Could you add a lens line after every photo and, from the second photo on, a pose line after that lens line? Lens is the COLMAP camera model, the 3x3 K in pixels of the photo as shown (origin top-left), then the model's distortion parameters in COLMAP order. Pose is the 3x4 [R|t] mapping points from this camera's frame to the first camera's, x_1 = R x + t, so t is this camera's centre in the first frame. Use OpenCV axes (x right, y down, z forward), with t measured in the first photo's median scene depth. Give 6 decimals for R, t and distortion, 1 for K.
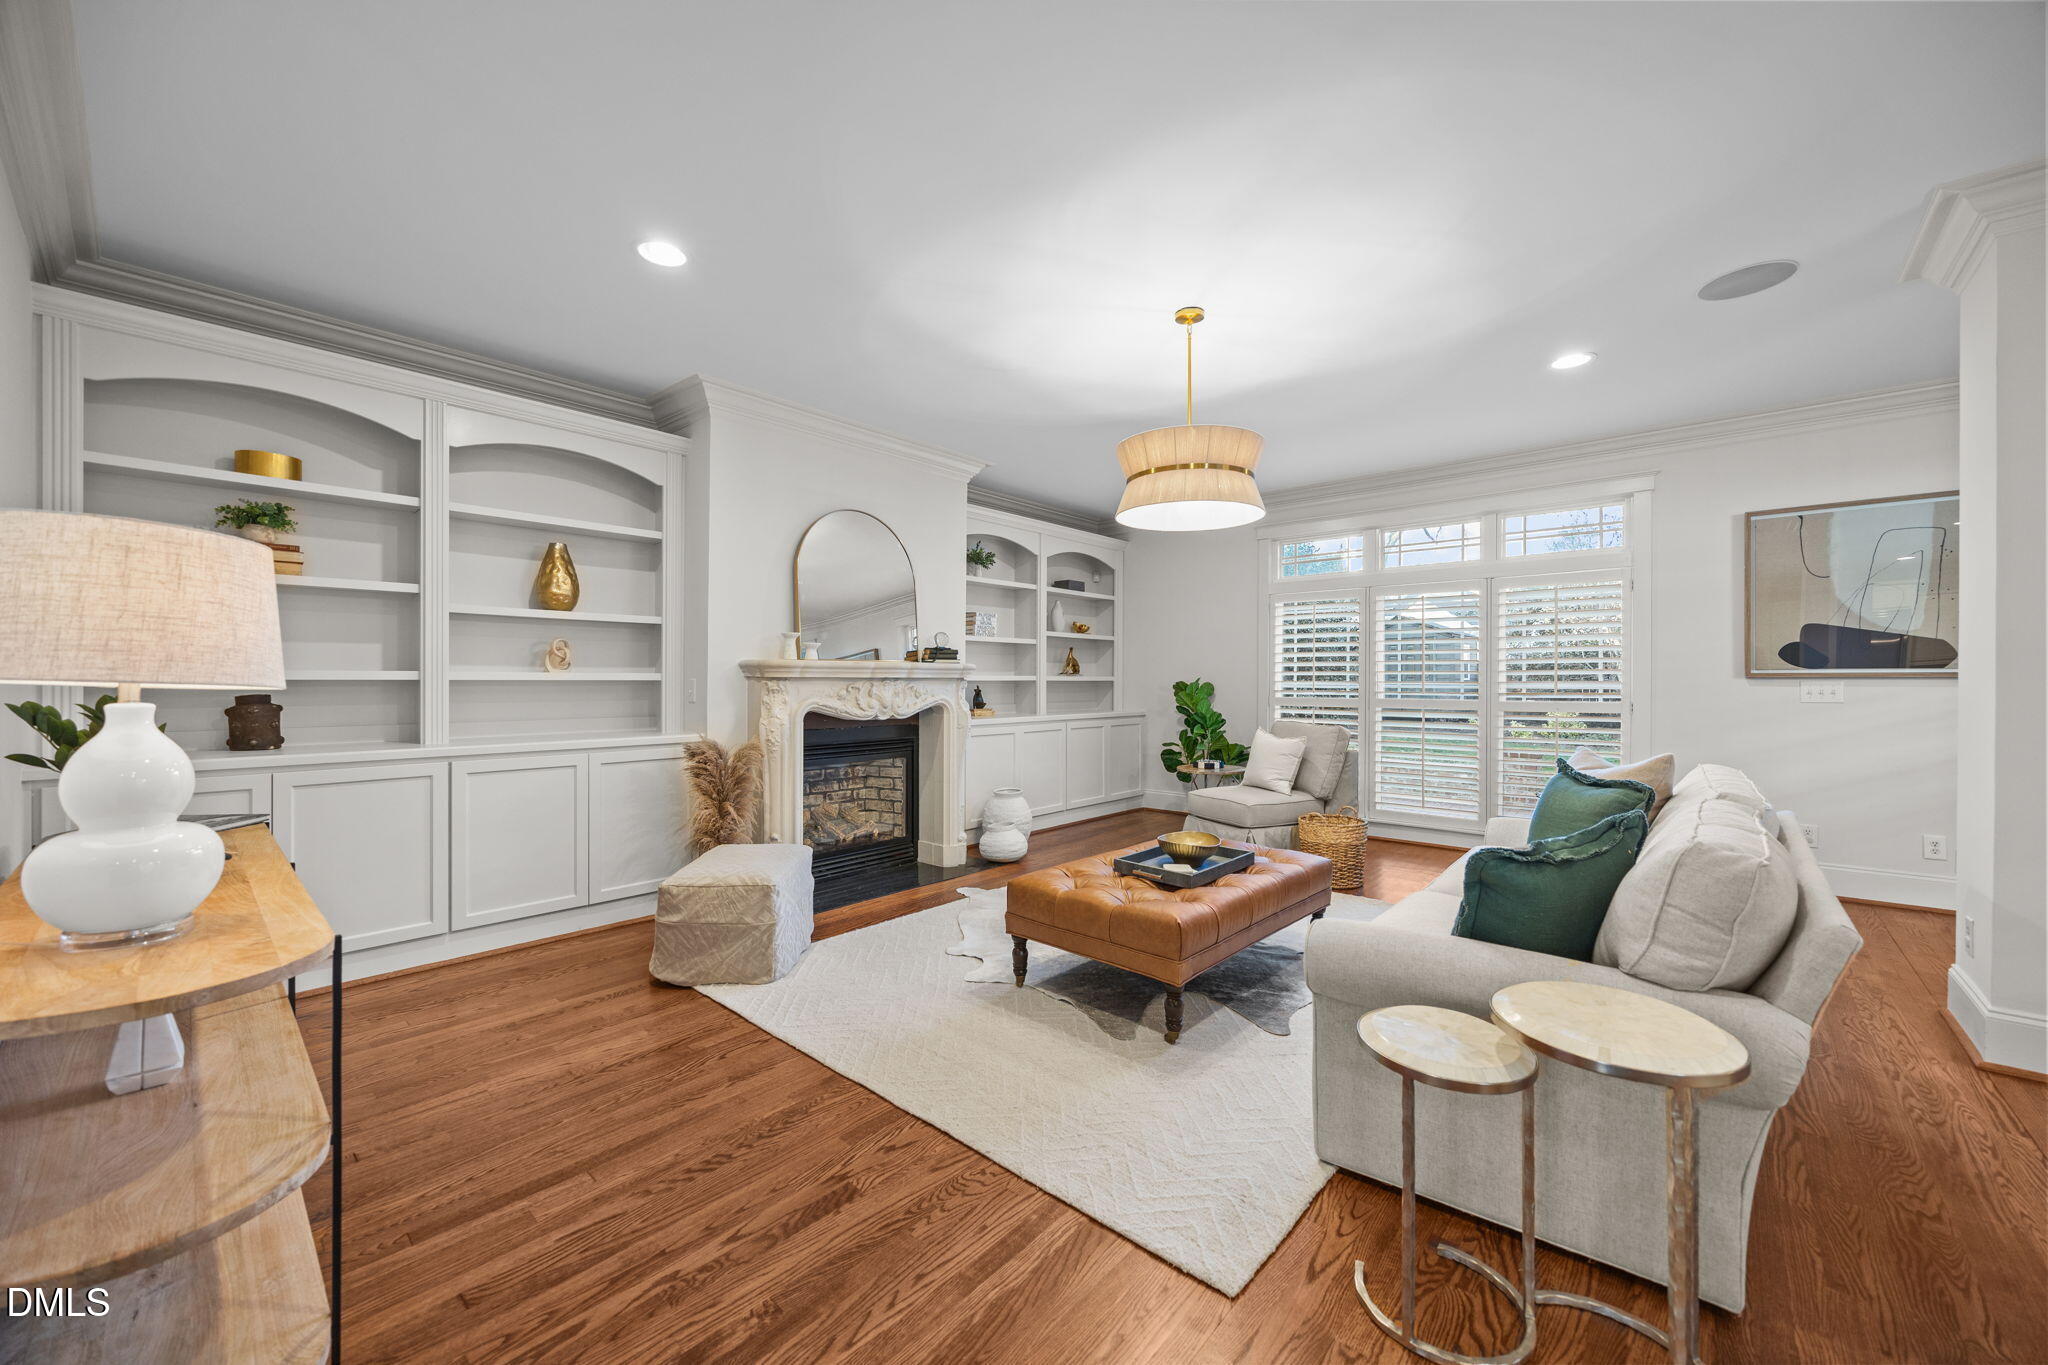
lens RADIAL K [[781.9, 0, 1025.6], [0, 781.9, 681.9], [0, 0, 1]] dist [-0.000814, 0.000349]
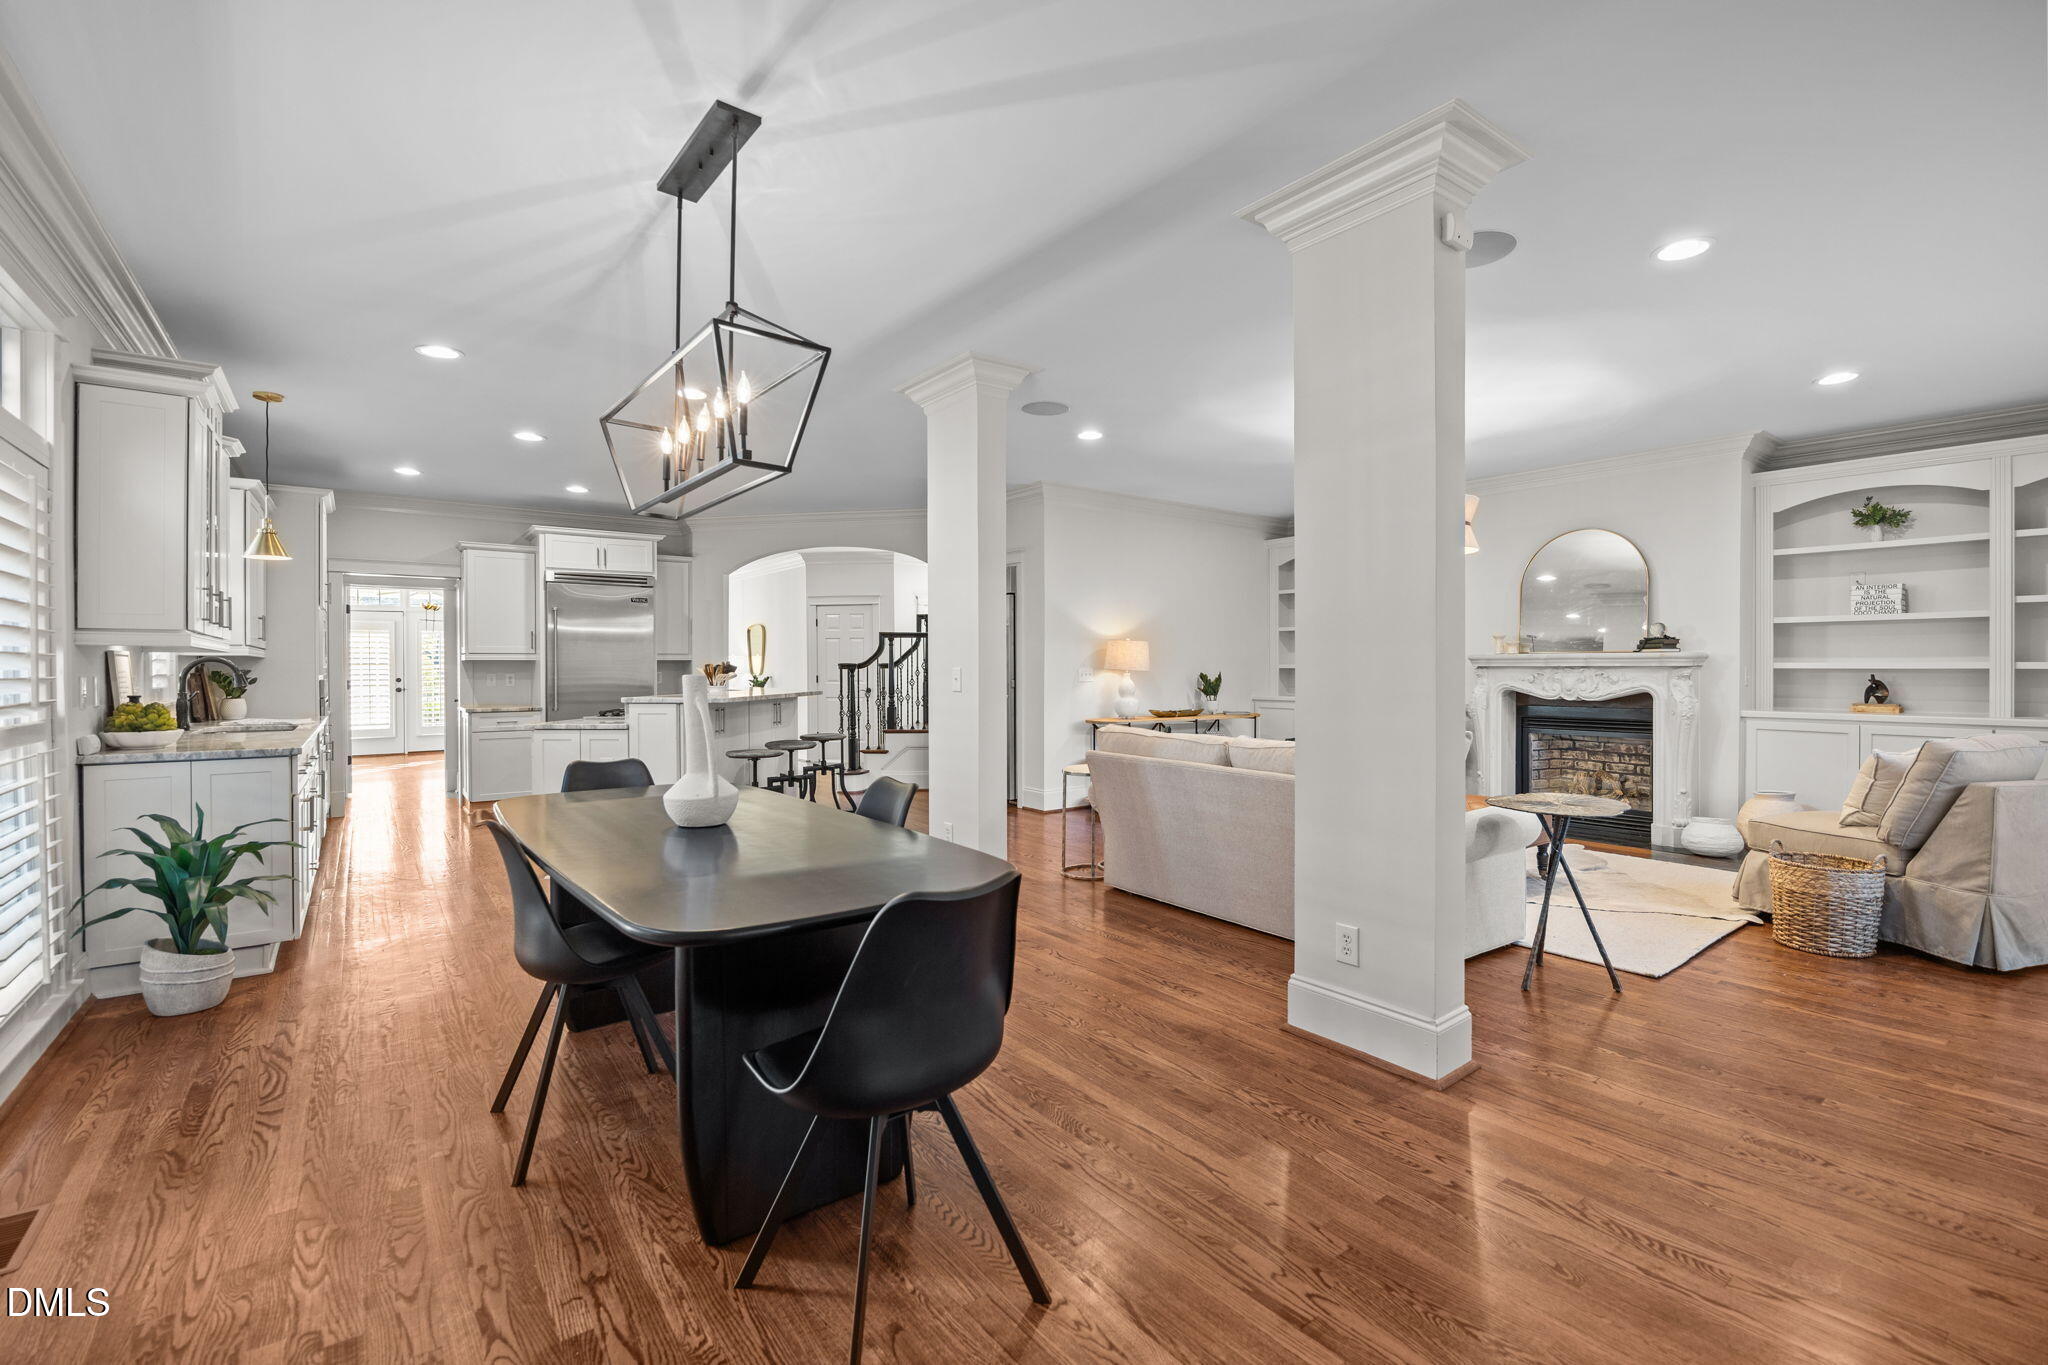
lens RADIAL K [[859.2, 0, 1027.6], [0, 859.2, 675.7], [0, 0, 1]] dist [-0.012079, 0.000831]
pose [[-0.197406, 0.004543, -0.980311, 1.121274], [0.000647, 0.999990, 0.004504, 0.002137], [0.980322, 0.000255, -0.197407, 0.366500]]
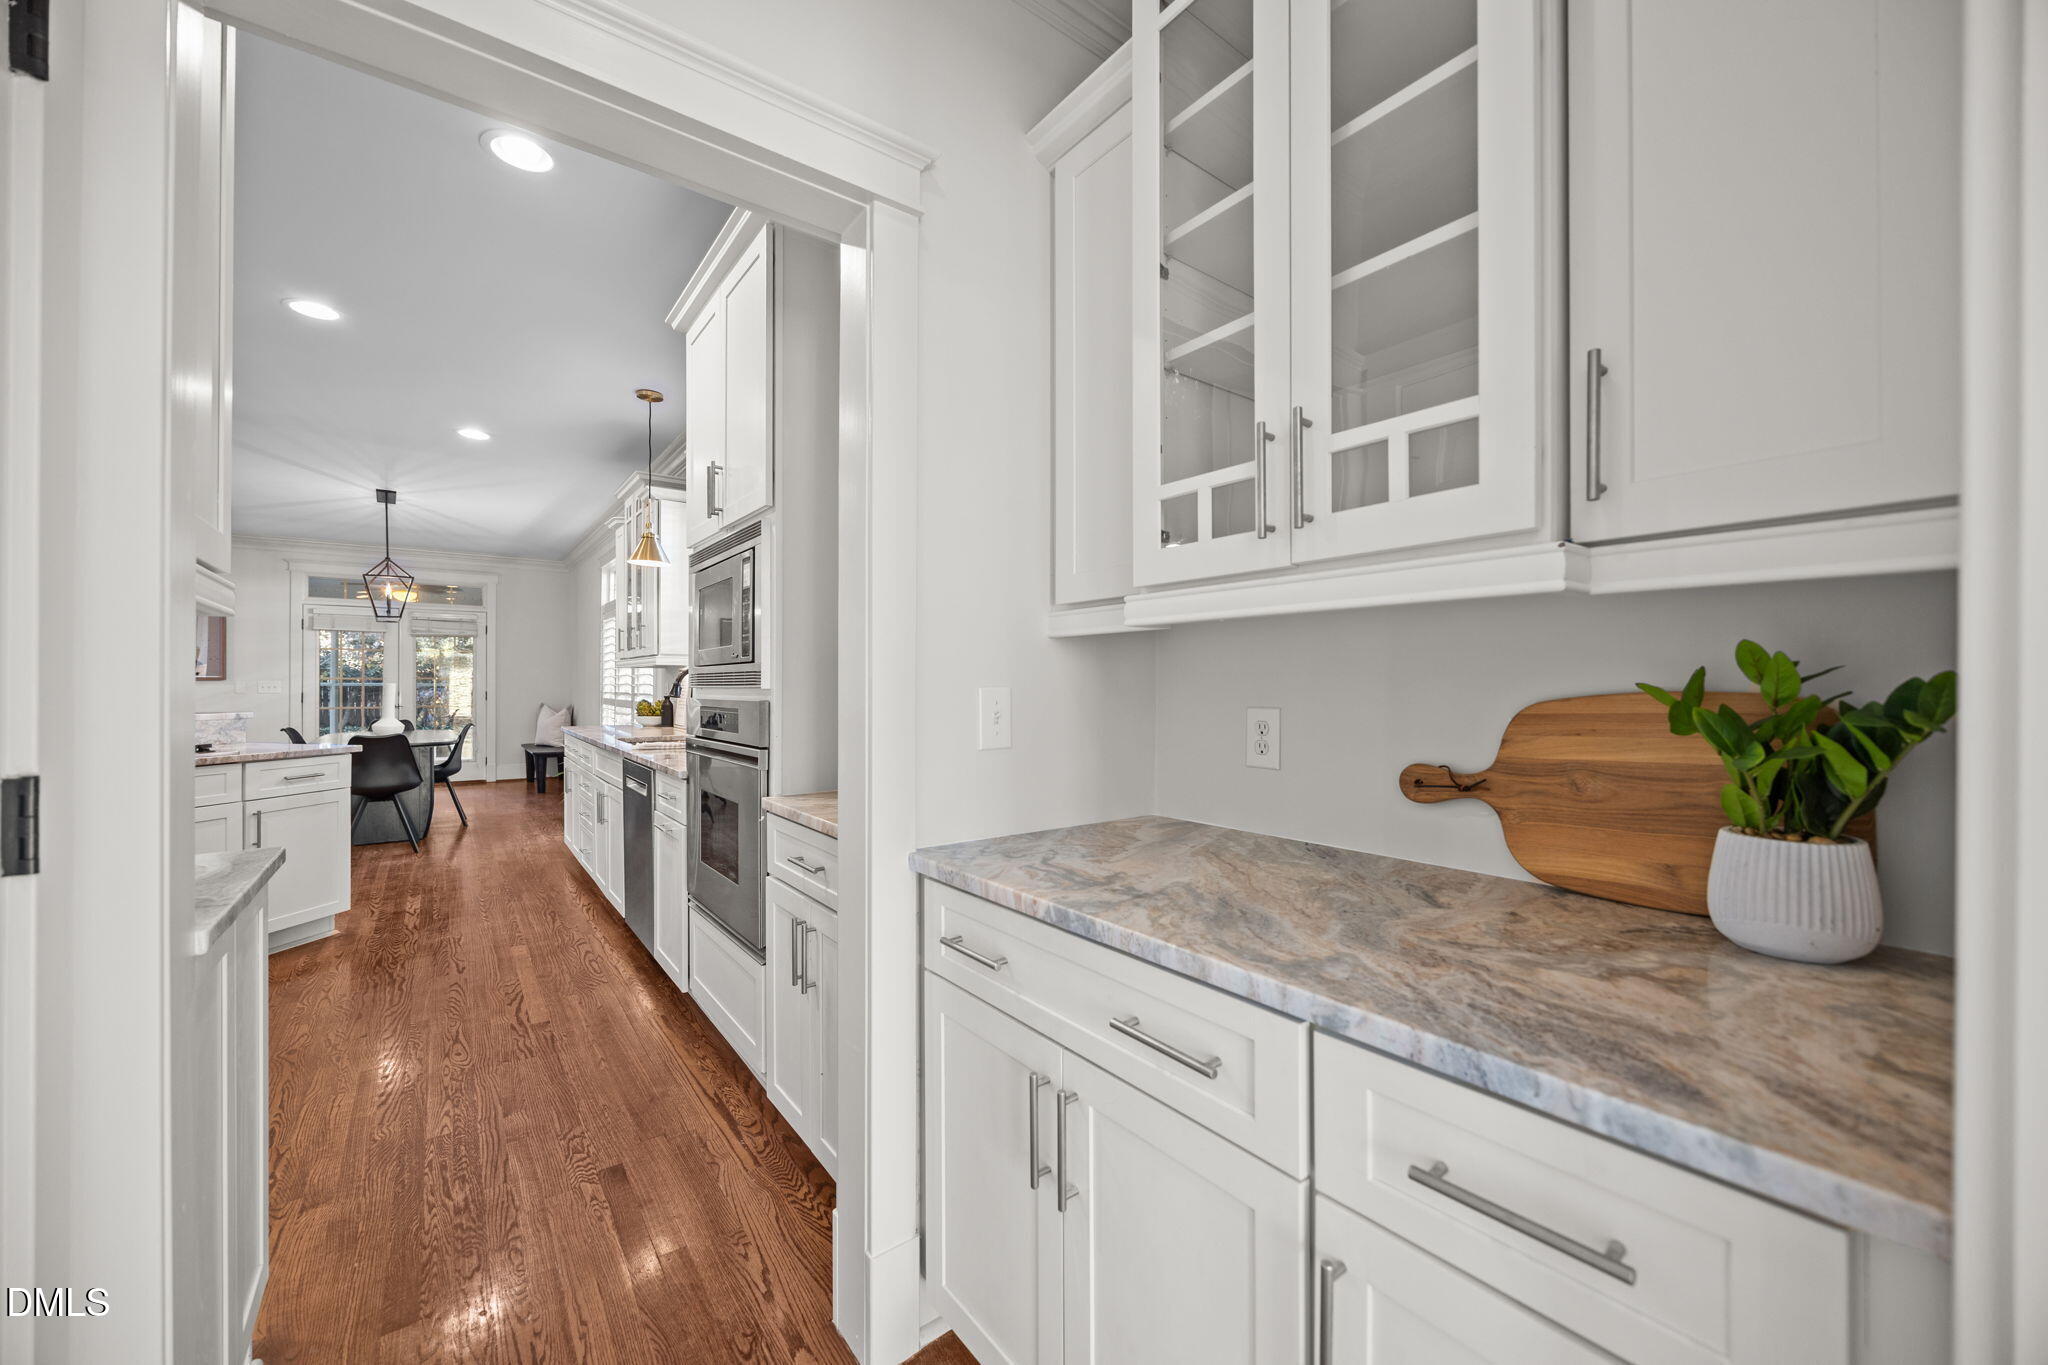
lens RADIAL K [[781.9, 0, 1027.8], [0, 781.9, 687.2], [0, 0, 1]] dist [-0.000814, 0.000349]
pose [[0.194369, -0.004343, 0.980919, -0.260213], [-0.001257, 0.999988, 0.004676, 0.000387], [-0.980928, -0.002142, 0.194362, -1.076436]]
